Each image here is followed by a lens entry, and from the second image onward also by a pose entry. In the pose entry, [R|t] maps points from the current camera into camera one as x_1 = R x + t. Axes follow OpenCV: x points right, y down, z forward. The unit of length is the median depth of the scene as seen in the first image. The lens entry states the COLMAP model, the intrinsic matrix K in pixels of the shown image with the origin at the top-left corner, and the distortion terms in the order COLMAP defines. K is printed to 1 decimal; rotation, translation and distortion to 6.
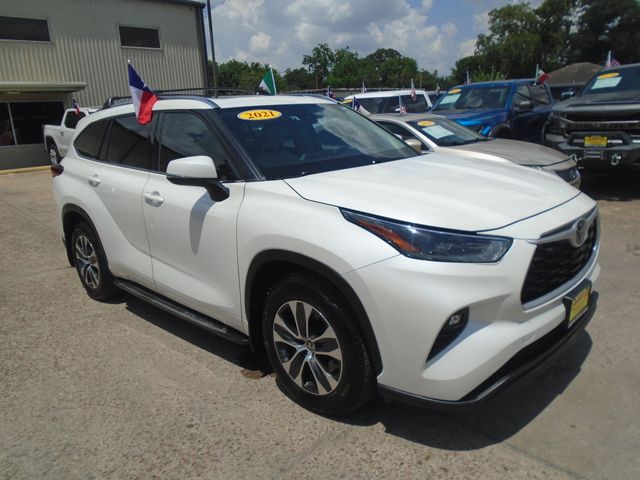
lens RADIAL K [[477.1, 0, 320.0], [0, 477.1, 240.0], [0, 0, 1]] dist [-0.006969, -0.005215]
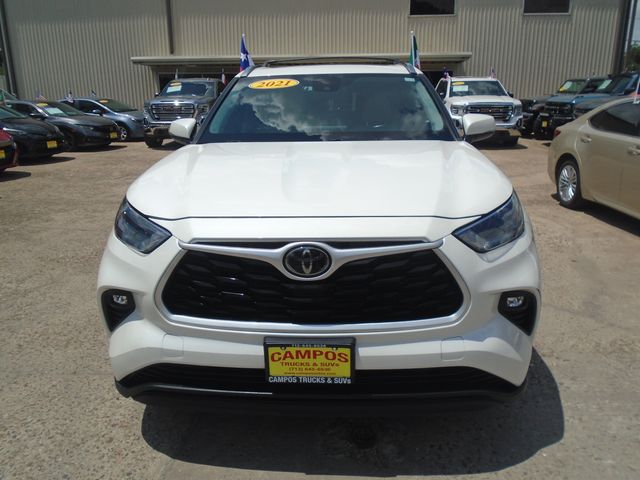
lens RADIAL K [[477.1, 0, 320.0], [0, 477.1, 240.0], [0, 0, 1]] dist [-0.006969, -0.005215]
pose [[0.666115, 0.248145, -0.703359, 0.728669], [-0.207418, 0.967464, 0.144886, -0.105757], [0.716427, 0.049379, 0.695912, 0.372121]]
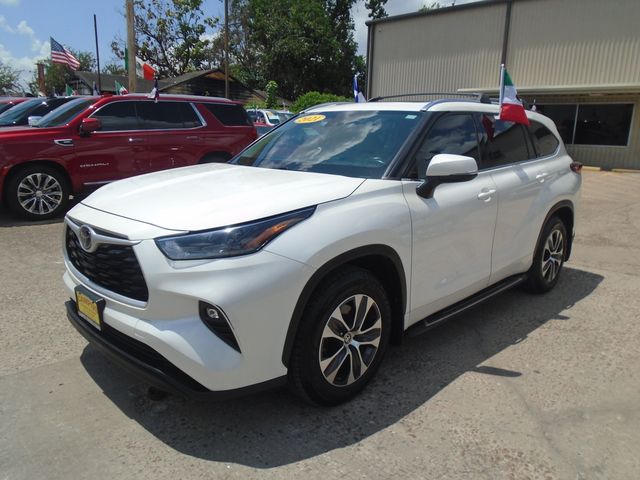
lens RADIAL K [[477.1, 0, 320.0], [0, 477.1, 240.0], [0, 0, 1]] dist [-0.006969, -0.005215]
pose [[0.020226, 0.276397, -0.960831, 1.093692], [-0.272973, 0.926040, 0.260643, -0.298106], [0.961809, 0.257009, 0.094179, 0.979467]]
